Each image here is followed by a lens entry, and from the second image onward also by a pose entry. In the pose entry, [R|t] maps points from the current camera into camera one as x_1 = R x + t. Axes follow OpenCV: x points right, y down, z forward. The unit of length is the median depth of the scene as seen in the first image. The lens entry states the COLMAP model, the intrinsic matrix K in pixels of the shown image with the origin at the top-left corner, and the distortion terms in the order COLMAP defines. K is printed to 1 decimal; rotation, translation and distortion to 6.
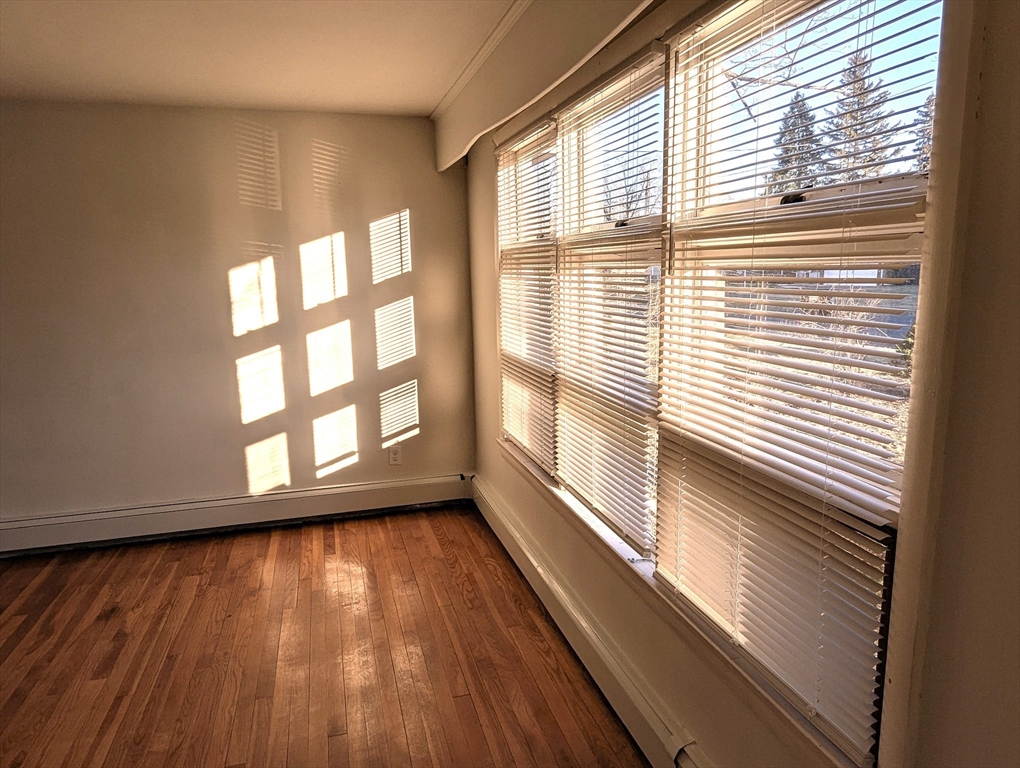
lens RADIAL K [[676.3, 0, 510.0], [0, 676.3, 384.0], [0, 0, 1]] dist [0.001976, 0.003688]
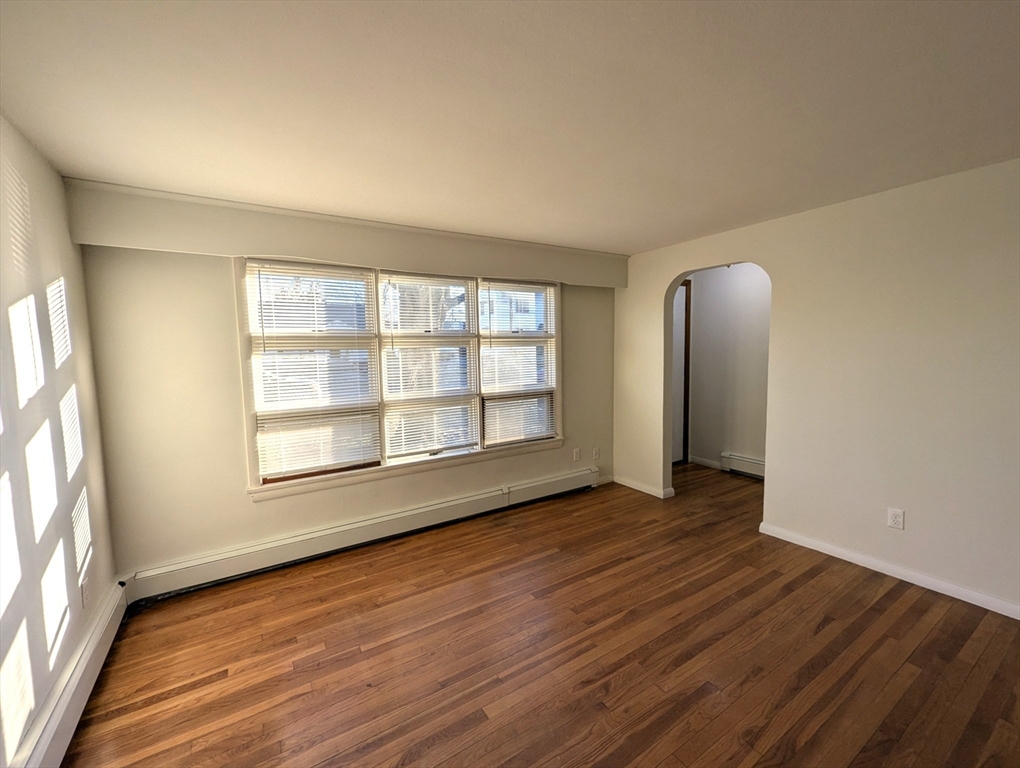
lens RADIAL K [[424.5, 0, 508.9], [0, 424.5, 382.8], [0, 0, 1]] dist [-0.000088, 0.000051]
pose [[-0.295098, -0.043656, 0.954469, -0.877005], [0.190068, 0.976309, 0.103419, -0.096010], [-0.936371, 0.211933, -0.279809, 0.740573]]
